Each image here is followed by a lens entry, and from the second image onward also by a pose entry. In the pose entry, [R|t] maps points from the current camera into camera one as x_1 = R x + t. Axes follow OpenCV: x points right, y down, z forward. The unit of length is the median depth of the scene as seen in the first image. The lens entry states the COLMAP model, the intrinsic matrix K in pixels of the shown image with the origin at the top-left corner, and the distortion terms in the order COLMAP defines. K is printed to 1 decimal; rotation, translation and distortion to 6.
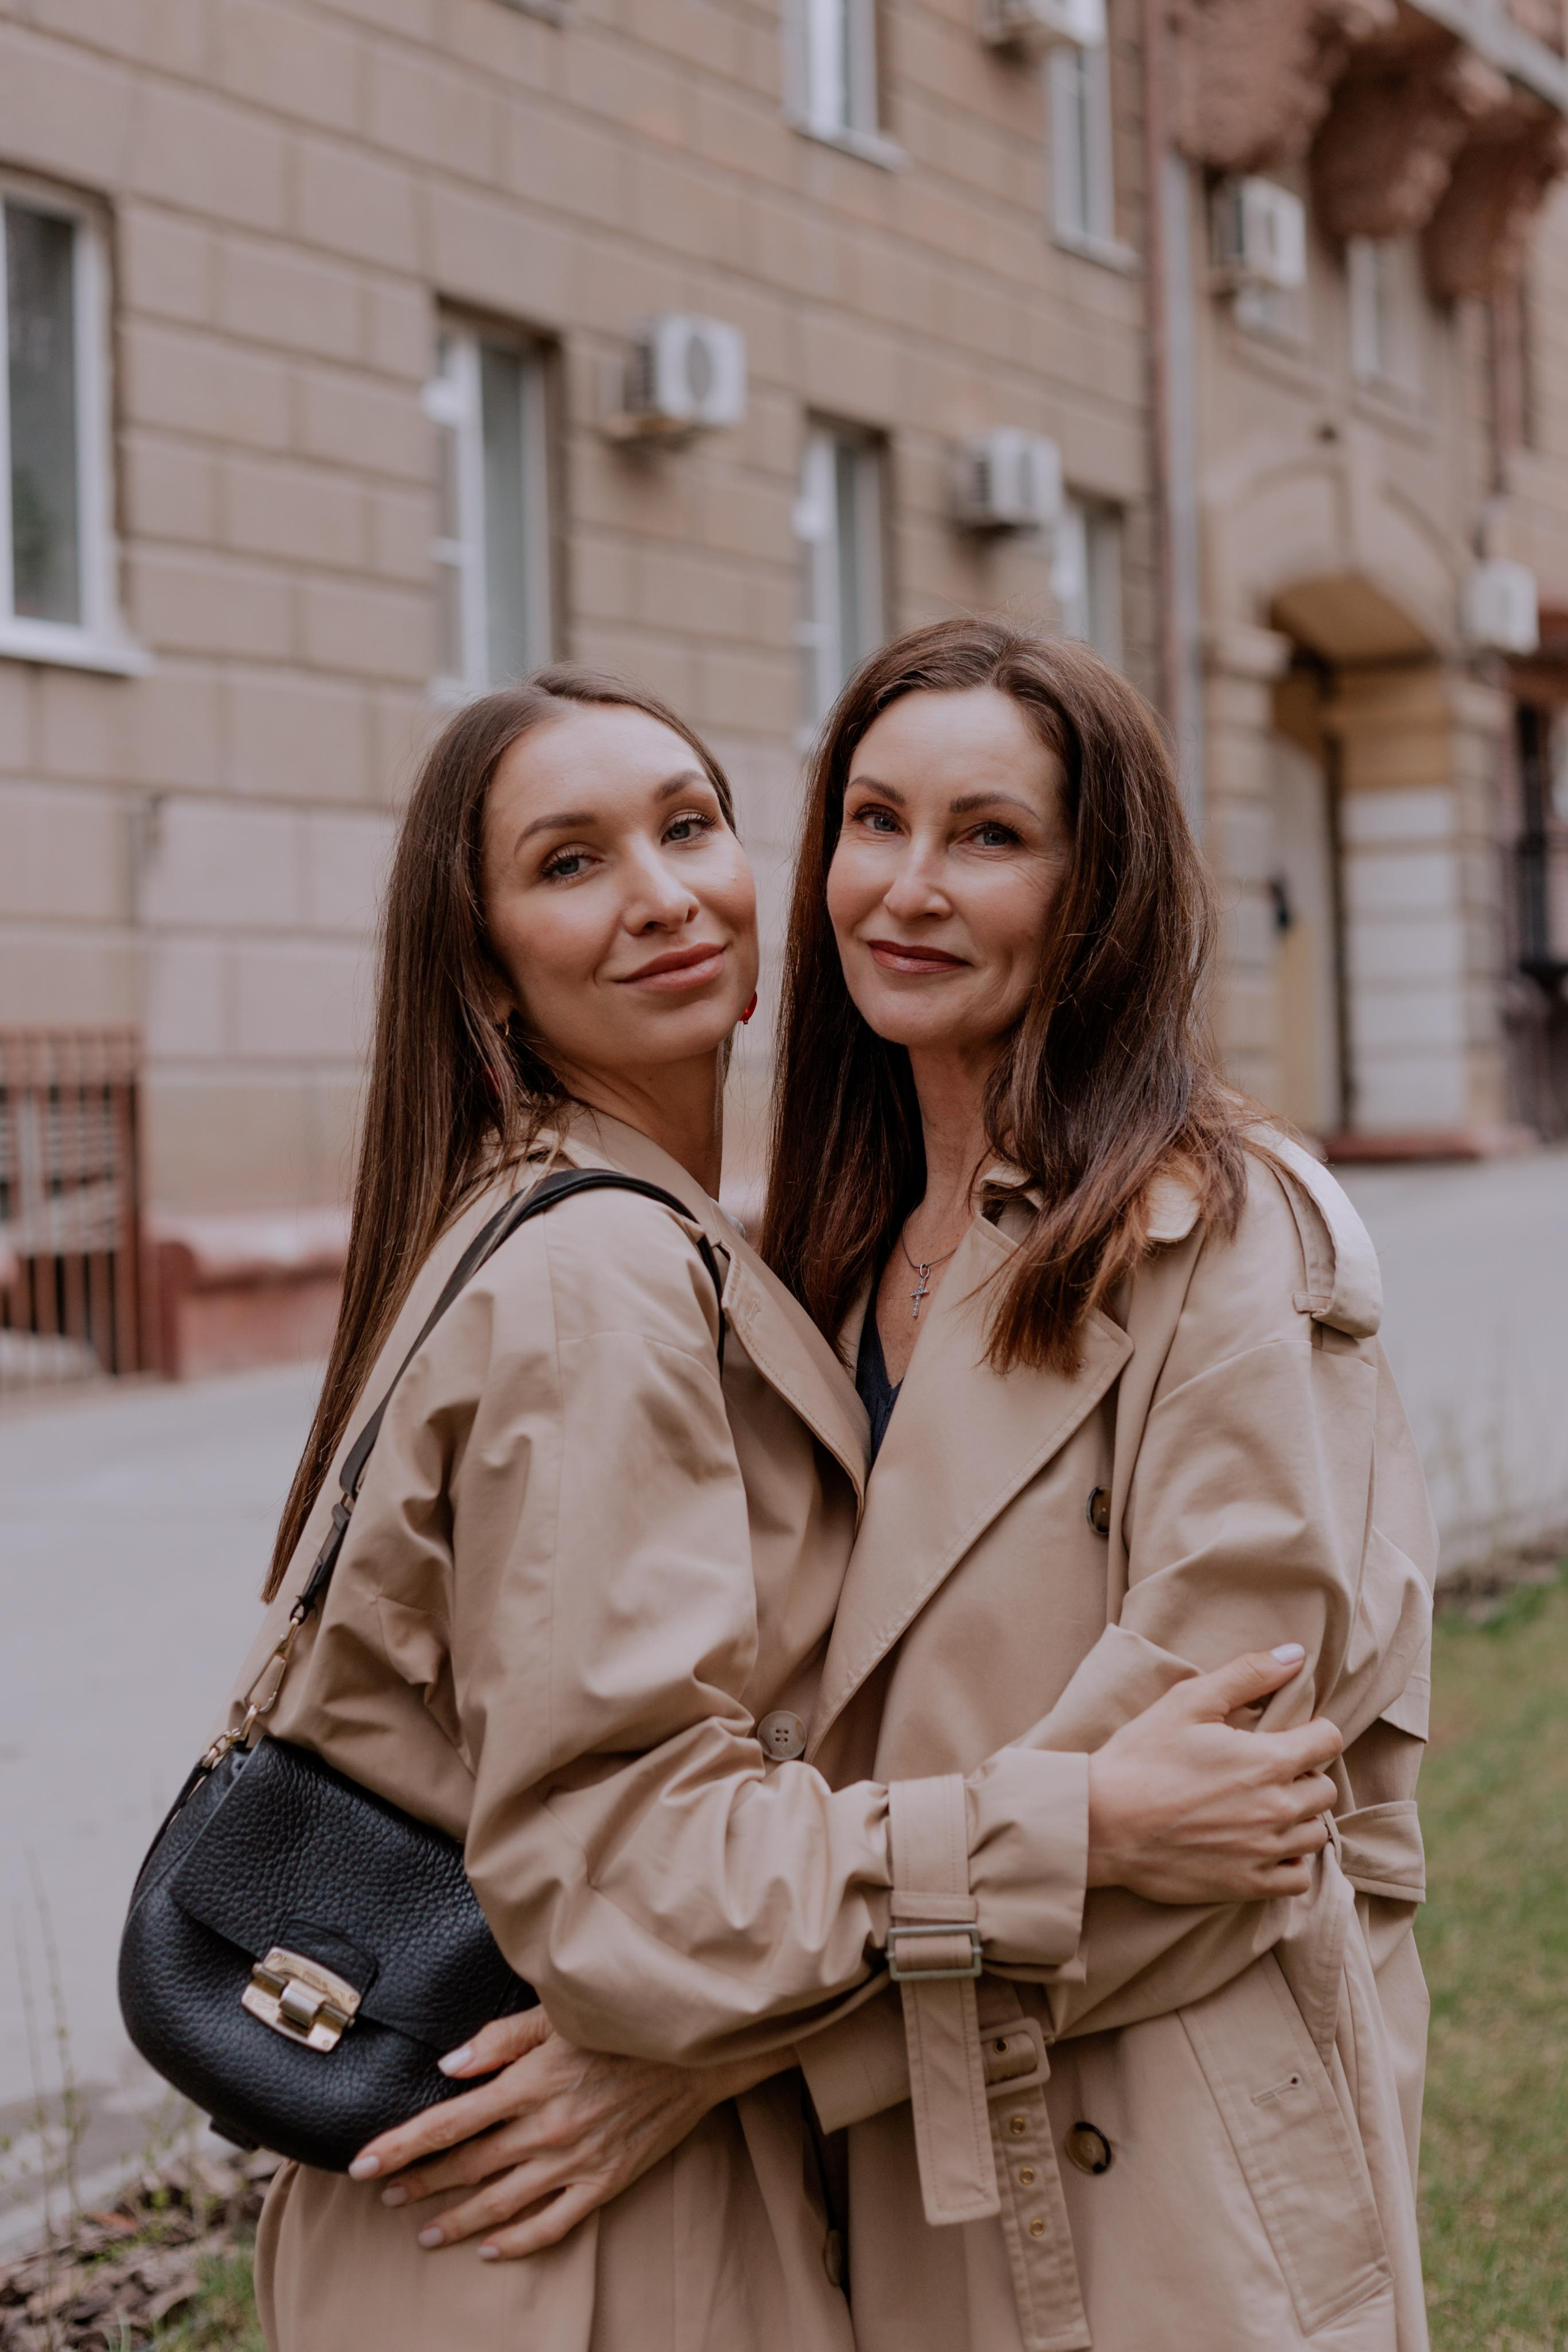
lens RADIAL K [[3852.9, 0, 783.7], [0, 3852.9, 1033.5], [0, 0, 1]] dist [0.012223, -0.031613]
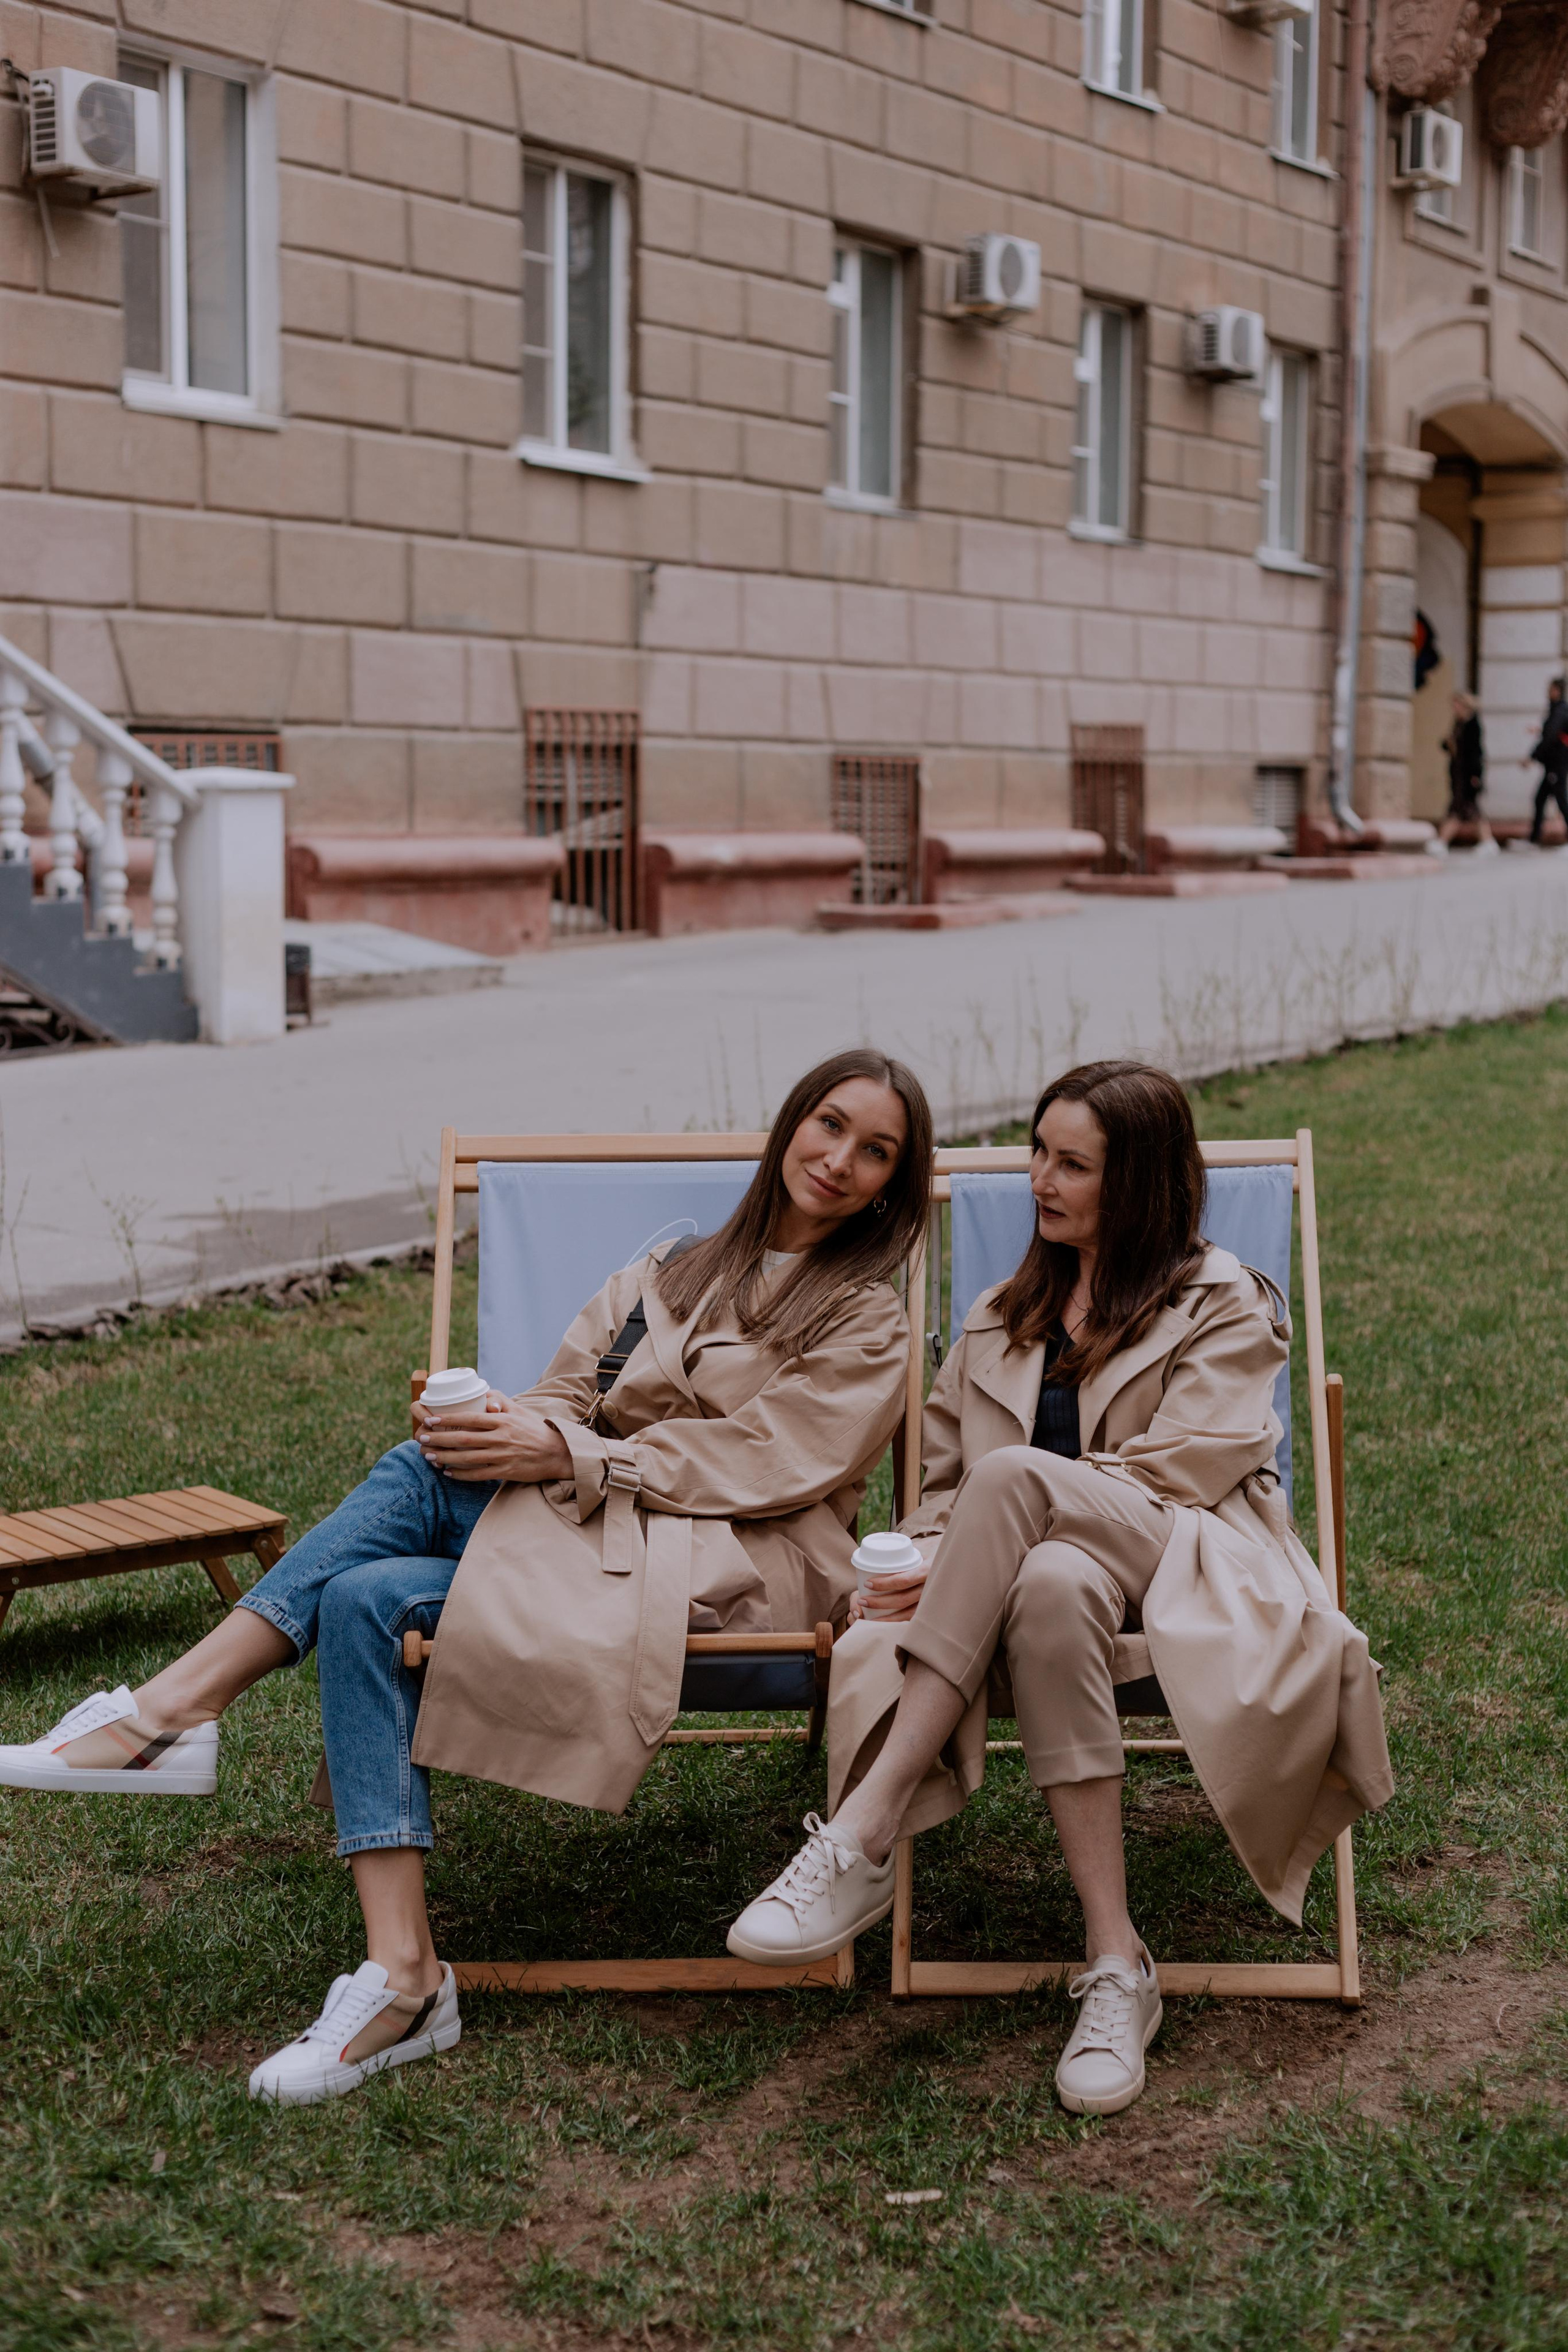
lens RADIAL K [[3423.3, 0, 785.9], [0, 3423.3, 1170.8], [0, 0, 1]] dist [0.014154, -0.006444]
pose [[0.996055, 0.043731, -0.077219, 0.008248], [-0.033614, 0.991233, 0.127775, 0.003172], [0.082130, -0.124675, 0.988793, -0.336698]]
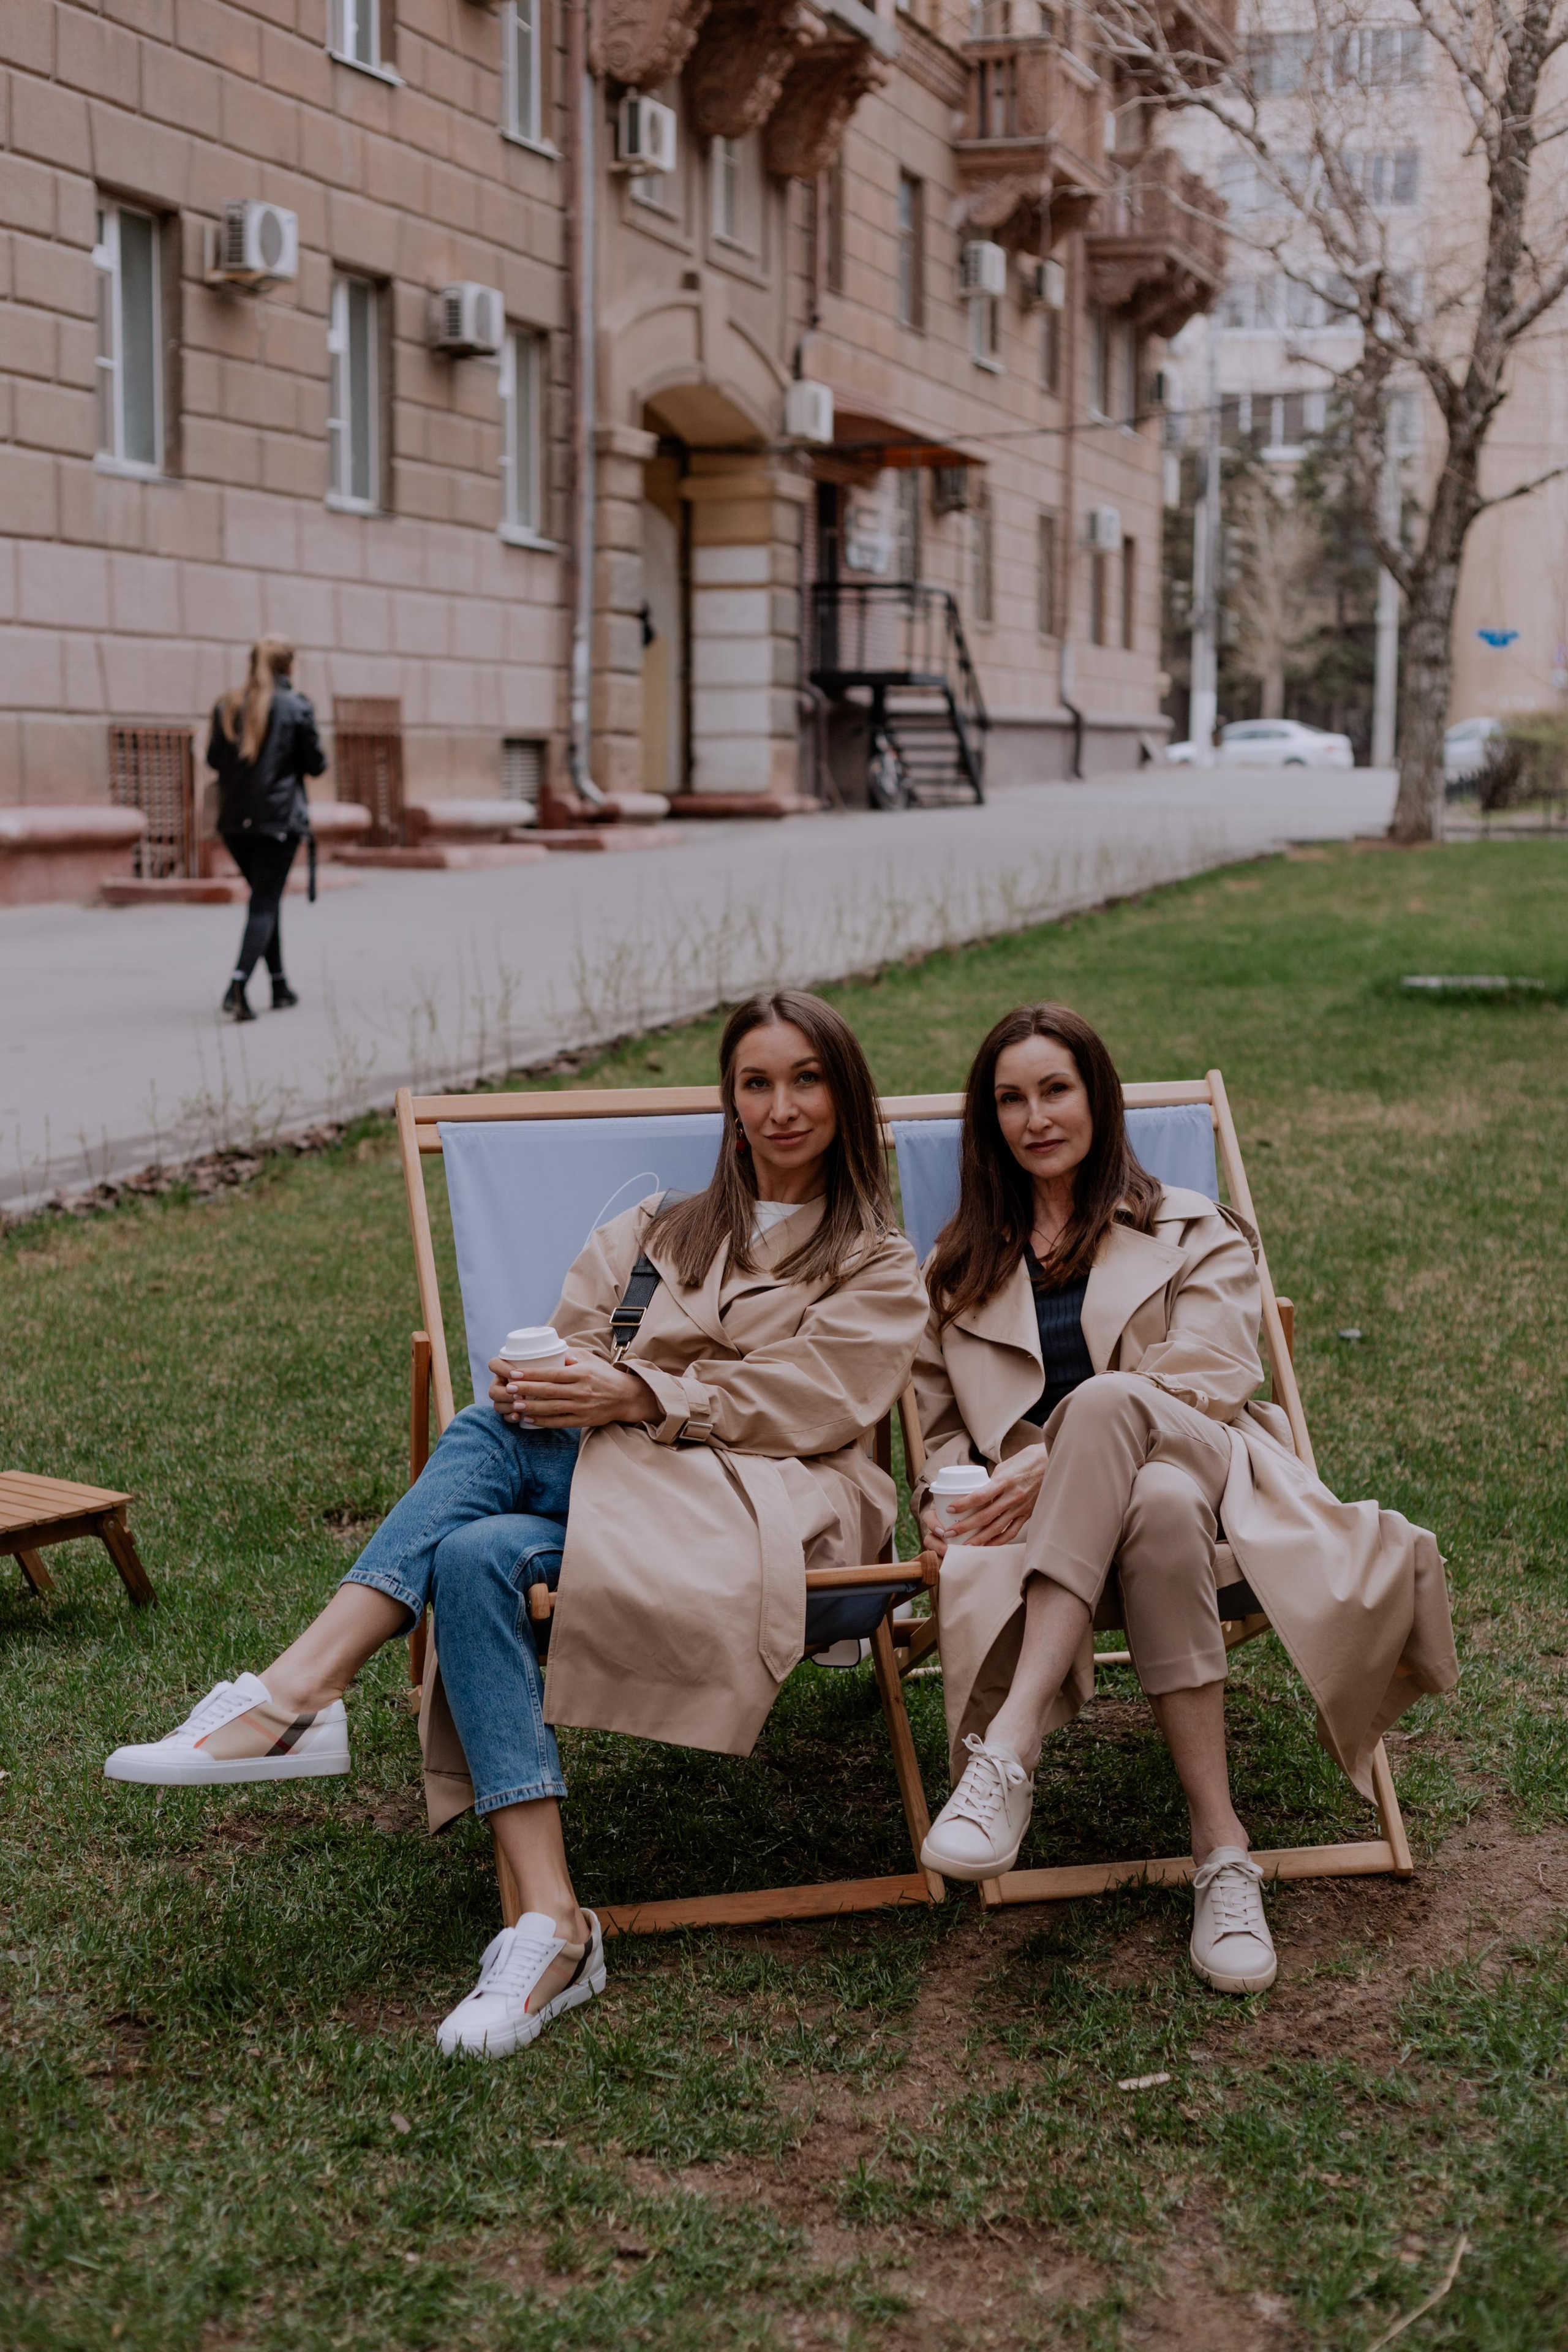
lens RADIAL K [[3416.6, 0, 785.9], [0, 3416.6, 1175.4], [0, 0, 1]] dist [0.016128, -0.020692]
pose [[0.983625, 0.012918, 0.179761, -0.057899], [-0.036283, 0.991199, 0.127308, 0.006595], [-0.176535, -0.131746, 0.975438, -0.339875]]
